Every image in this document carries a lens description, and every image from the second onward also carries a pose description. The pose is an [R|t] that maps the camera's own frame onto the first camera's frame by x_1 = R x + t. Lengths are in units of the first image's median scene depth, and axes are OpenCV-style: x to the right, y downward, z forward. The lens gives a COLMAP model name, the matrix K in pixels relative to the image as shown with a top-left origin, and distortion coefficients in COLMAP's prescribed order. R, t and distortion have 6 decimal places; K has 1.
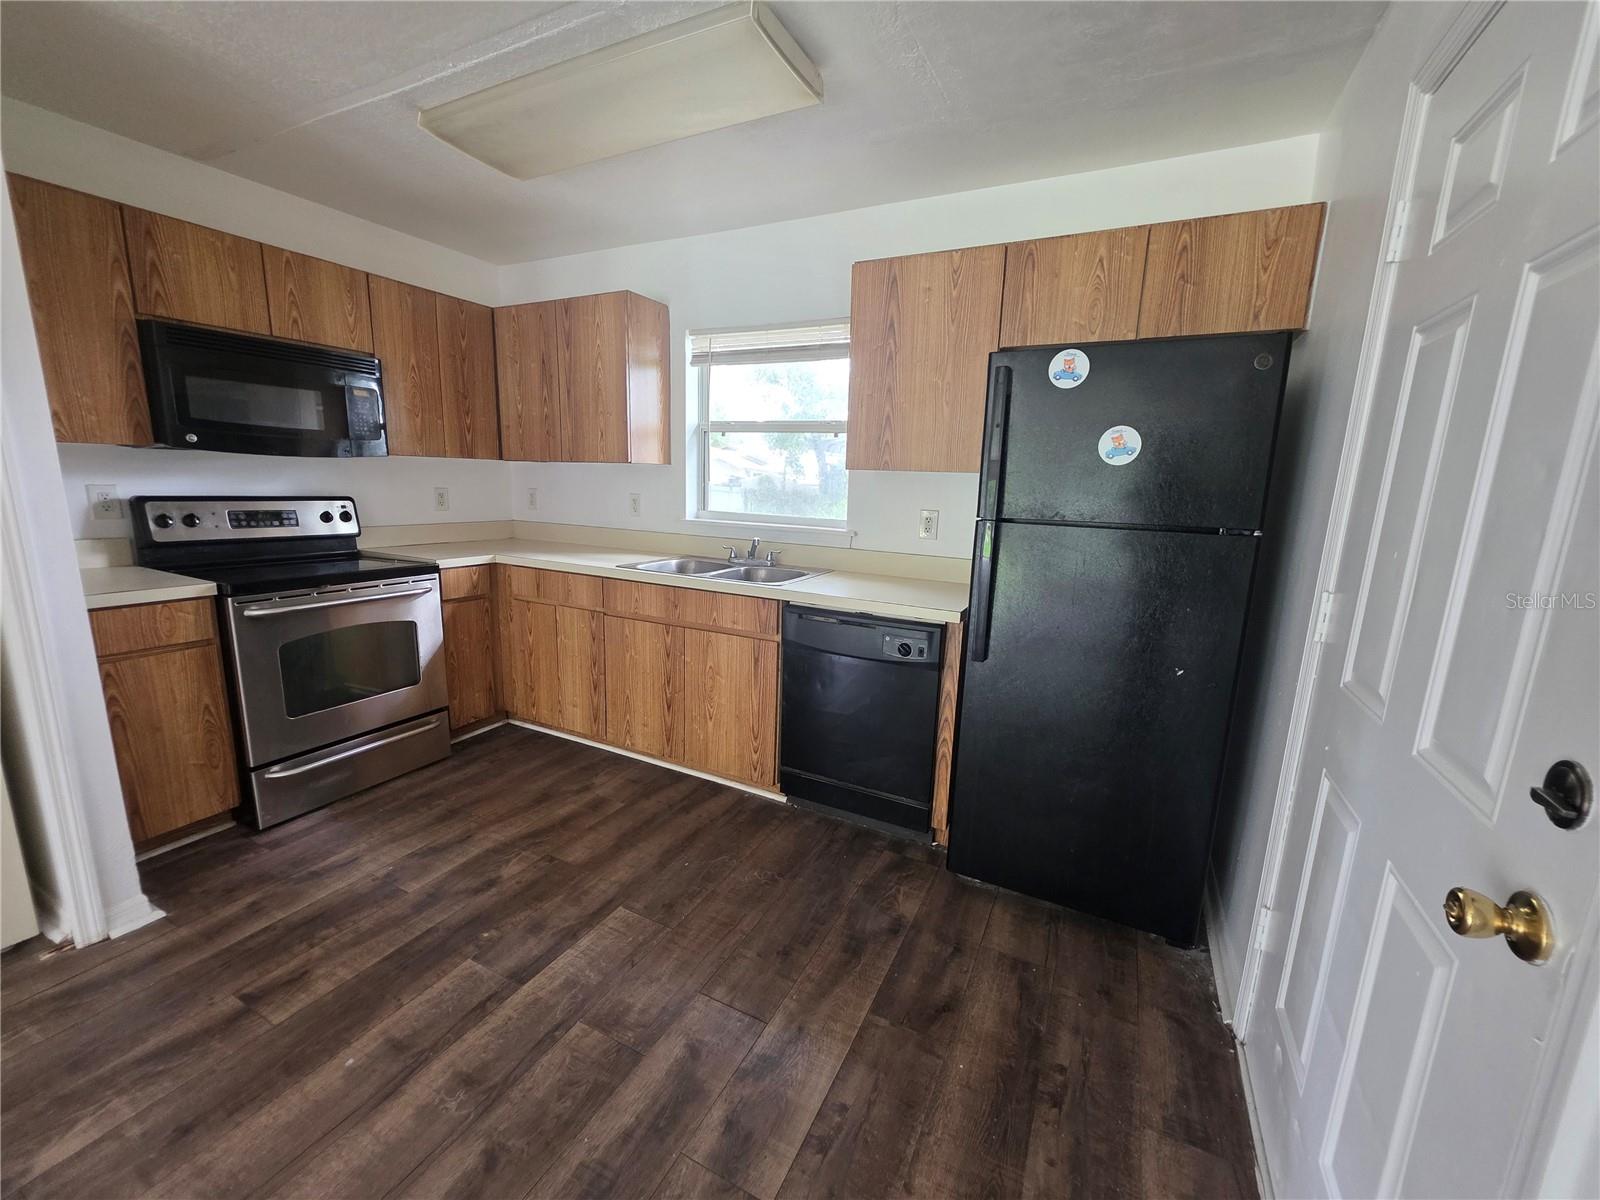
lens RADIAL K [[642.9, 0, 801.2], [0, 642.9, 603.6], [0, 0, 1]] dist [0.000390, -0.000467]
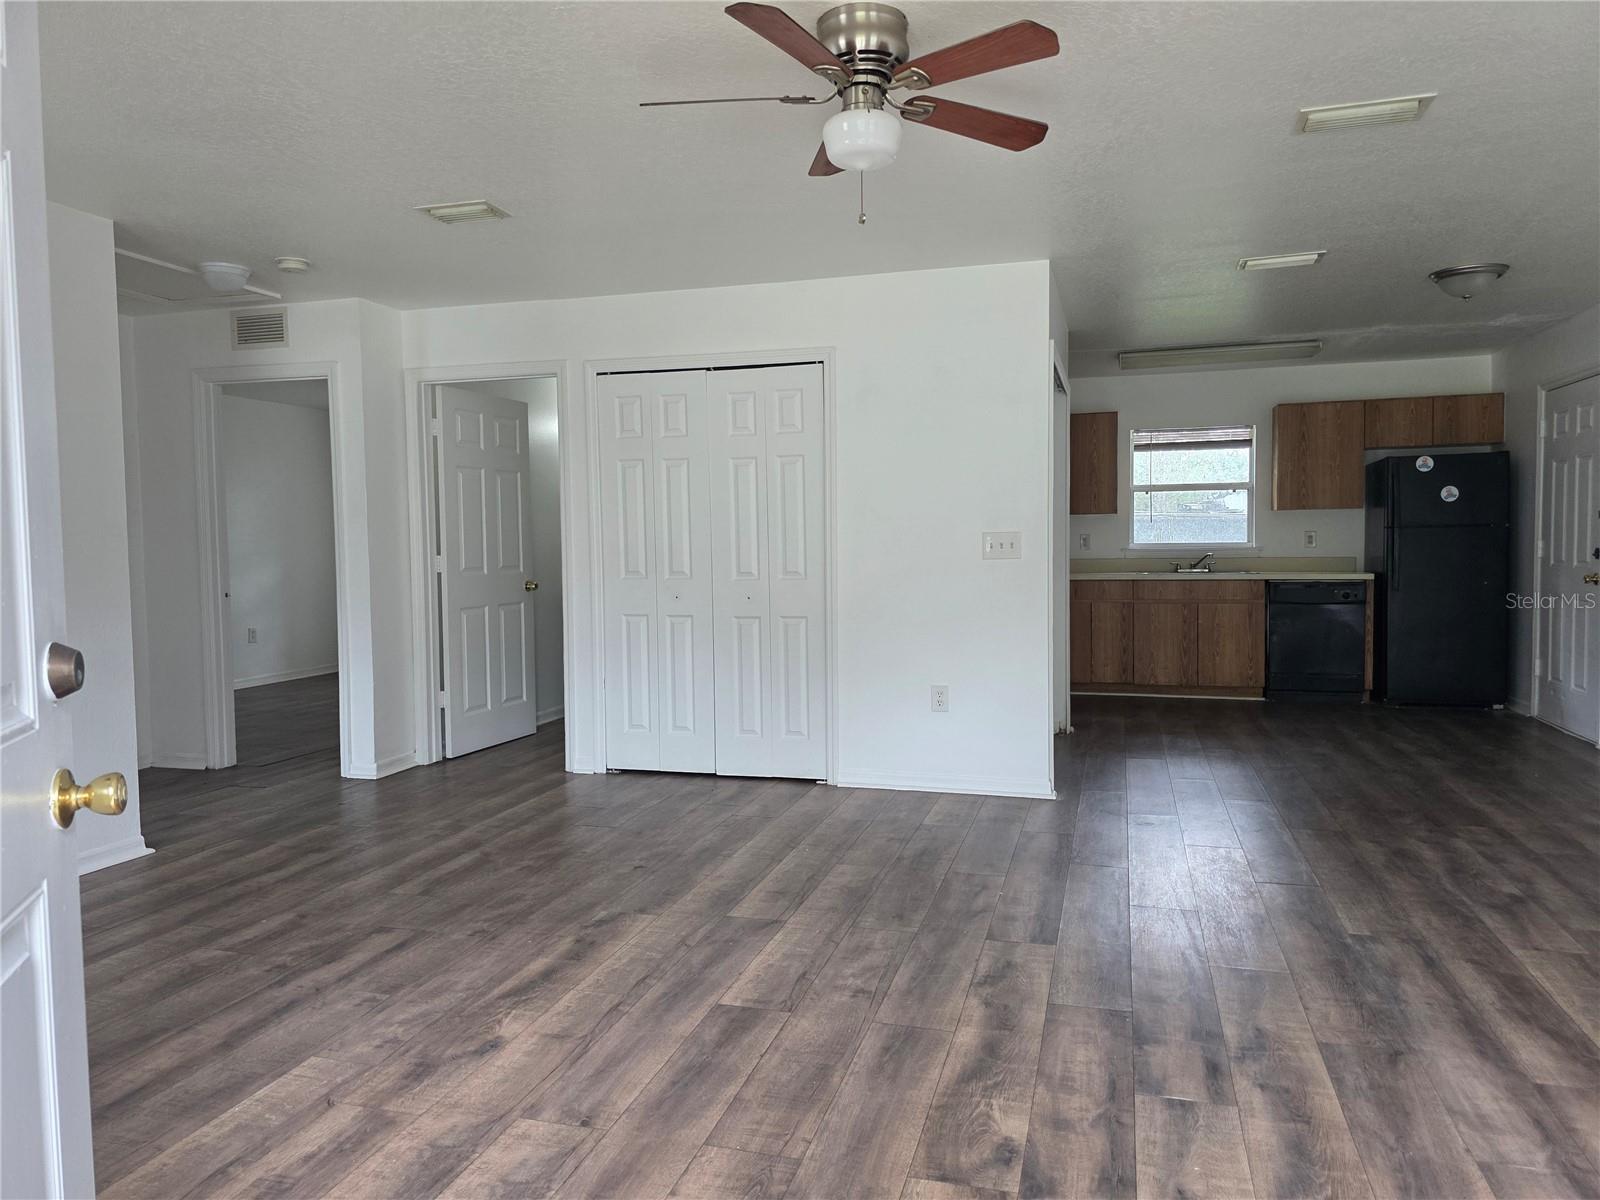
lens RADIAL K [[1080.0, 0, 798.3], [0, 1080.0, 594.3], [0, 0, 1]] dist [0.007517, -0.000220]
pose [[0.985616, -0.054648, 0.159922, -1.840933], [0.077183, 0.987381, -0.138282, 0.359815], [-0.150347, 0.148636, 0.977396, -1.824448]]
